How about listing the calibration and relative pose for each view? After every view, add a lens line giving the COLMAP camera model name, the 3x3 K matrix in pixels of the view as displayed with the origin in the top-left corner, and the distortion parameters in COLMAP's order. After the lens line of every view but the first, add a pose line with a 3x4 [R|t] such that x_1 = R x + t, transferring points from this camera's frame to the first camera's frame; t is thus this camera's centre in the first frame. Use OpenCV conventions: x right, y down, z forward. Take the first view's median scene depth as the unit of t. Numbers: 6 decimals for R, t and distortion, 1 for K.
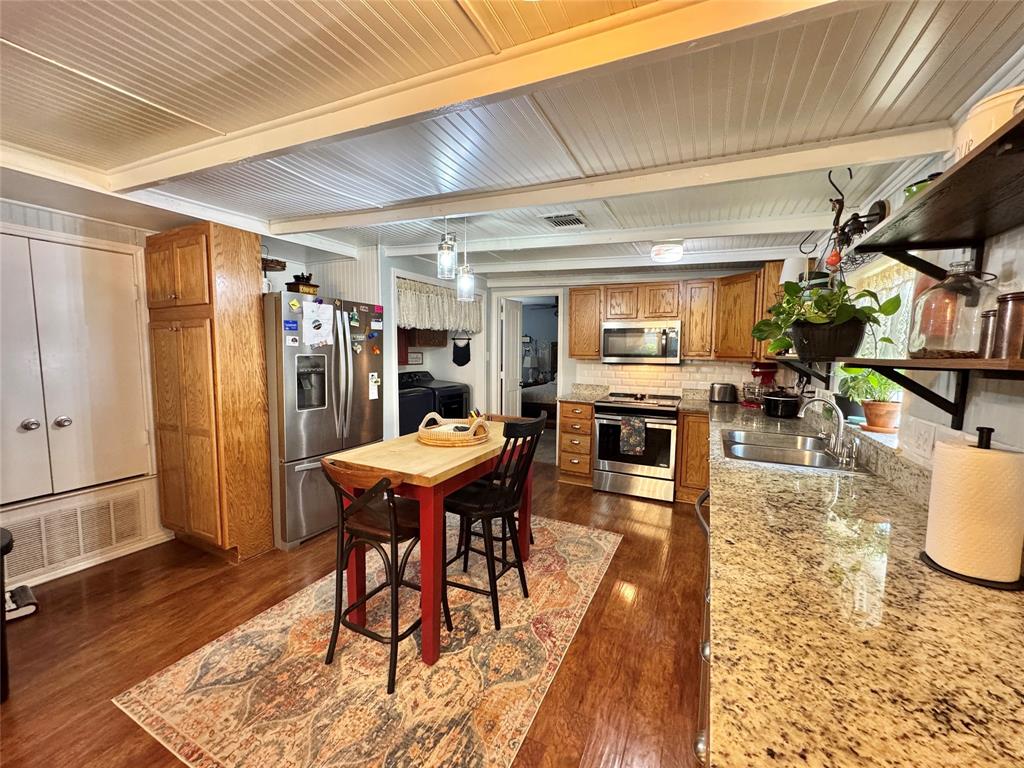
lens RADIAL K [[409.2, 0, 512.0], [0, 409.2, 384.0], [0, 0, 1]] dist [-0.000071, 0.000186]
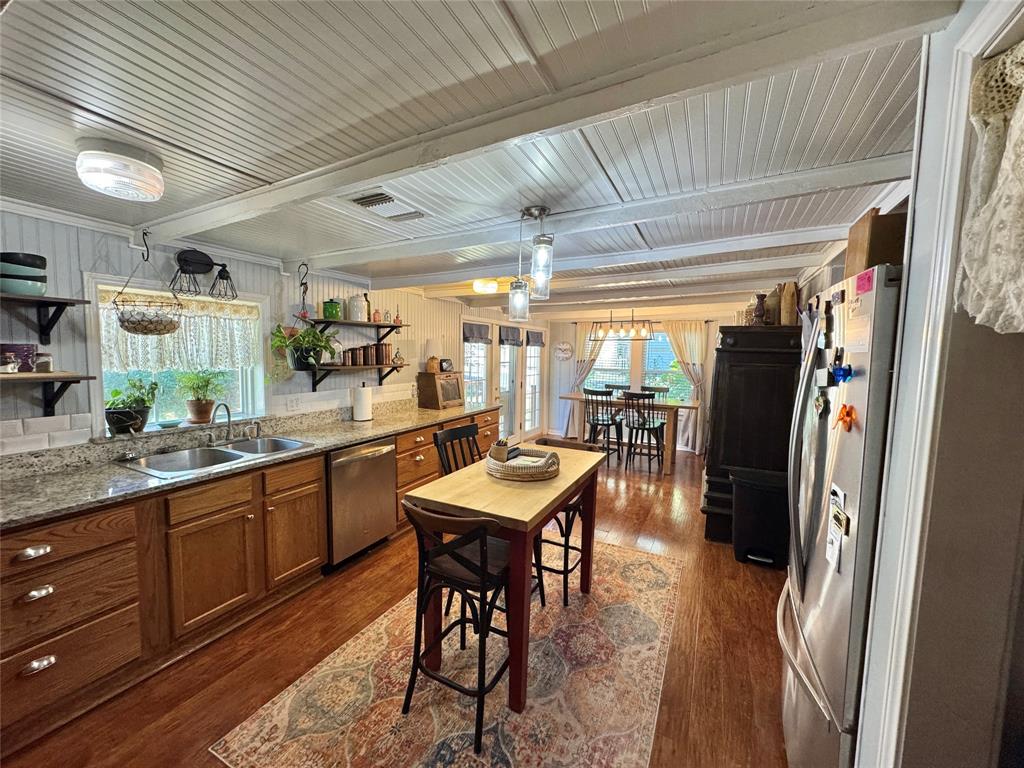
lens RADIAL K [[410.6, 0, 513.2], [0, 410.6, 383.9], [0, 0, 1]] dist [-0.000327, 0.000128]
pose [[-0.999349, -0.035499, 0.006504, -0.075067], [-0.033946, 0.985783, 0.164557, -0.142946], [-0.012253, 0.164229, -0.986346, 1.222338]]
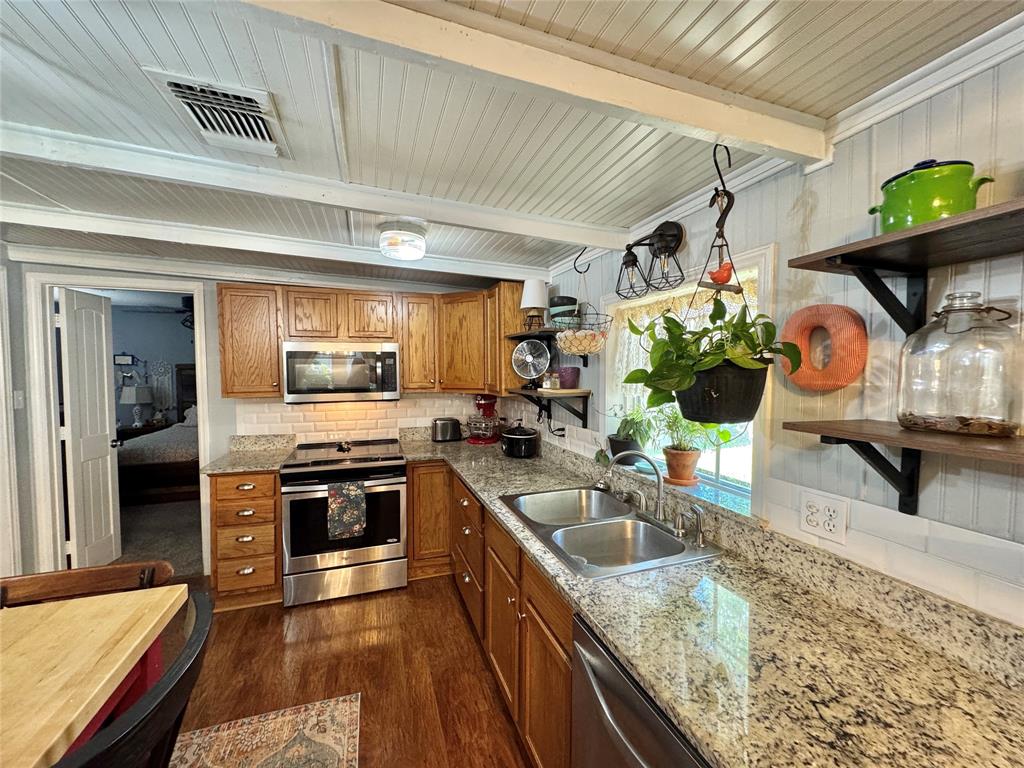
lens RADIAL K [[410.6, 0, 513.2], [0, 410.6, 383.9], [0, 0, 1]] dist [-0.000327, 0.000128]
pose [[0.702811, -0.037486, 0.710388, 0.013342], [0.067577, 0.997613, -0.014214, -0.057094], [-0.708160, 0.057995, 0.703666, 0.330006]]
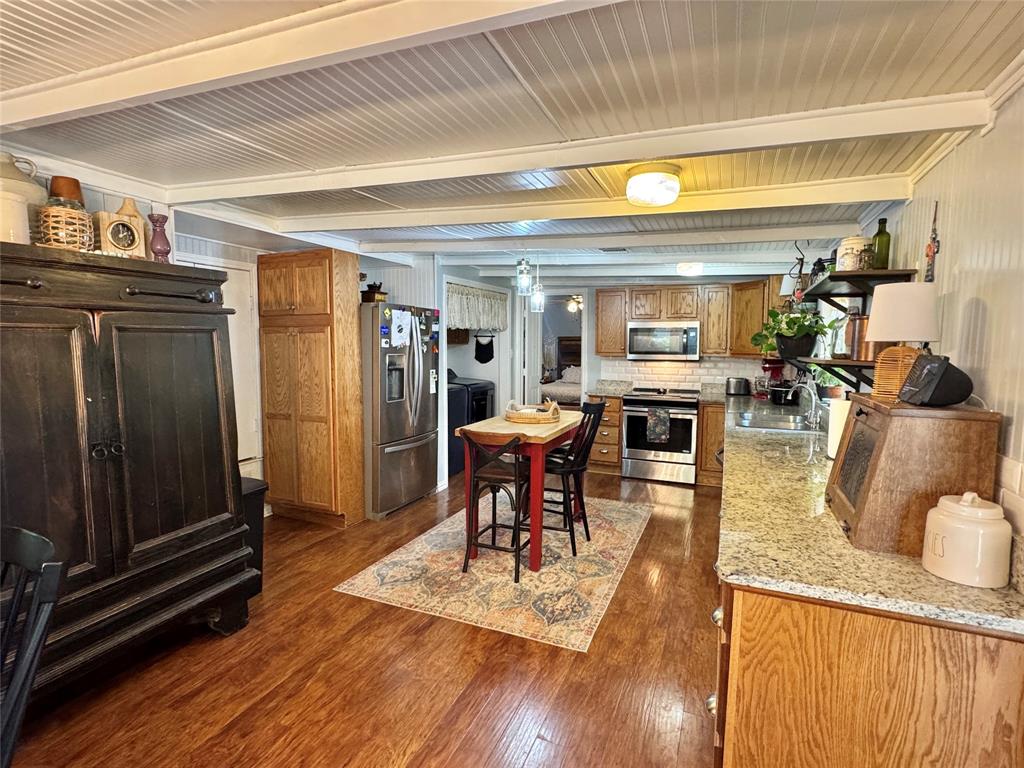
lens RADIAL K [[523.9, 0, 509.3], [0, 523.9, 382.7], [0, 0, 1]] dist [-0.000278, -0.000165]
pose [[0.998511, -0.007255, 0.054063, -0.193508], [0.007585, 0.999954, -0.005906, 0.017109], [-0.054017, 0.006307, 0.998520, -0.416021]]
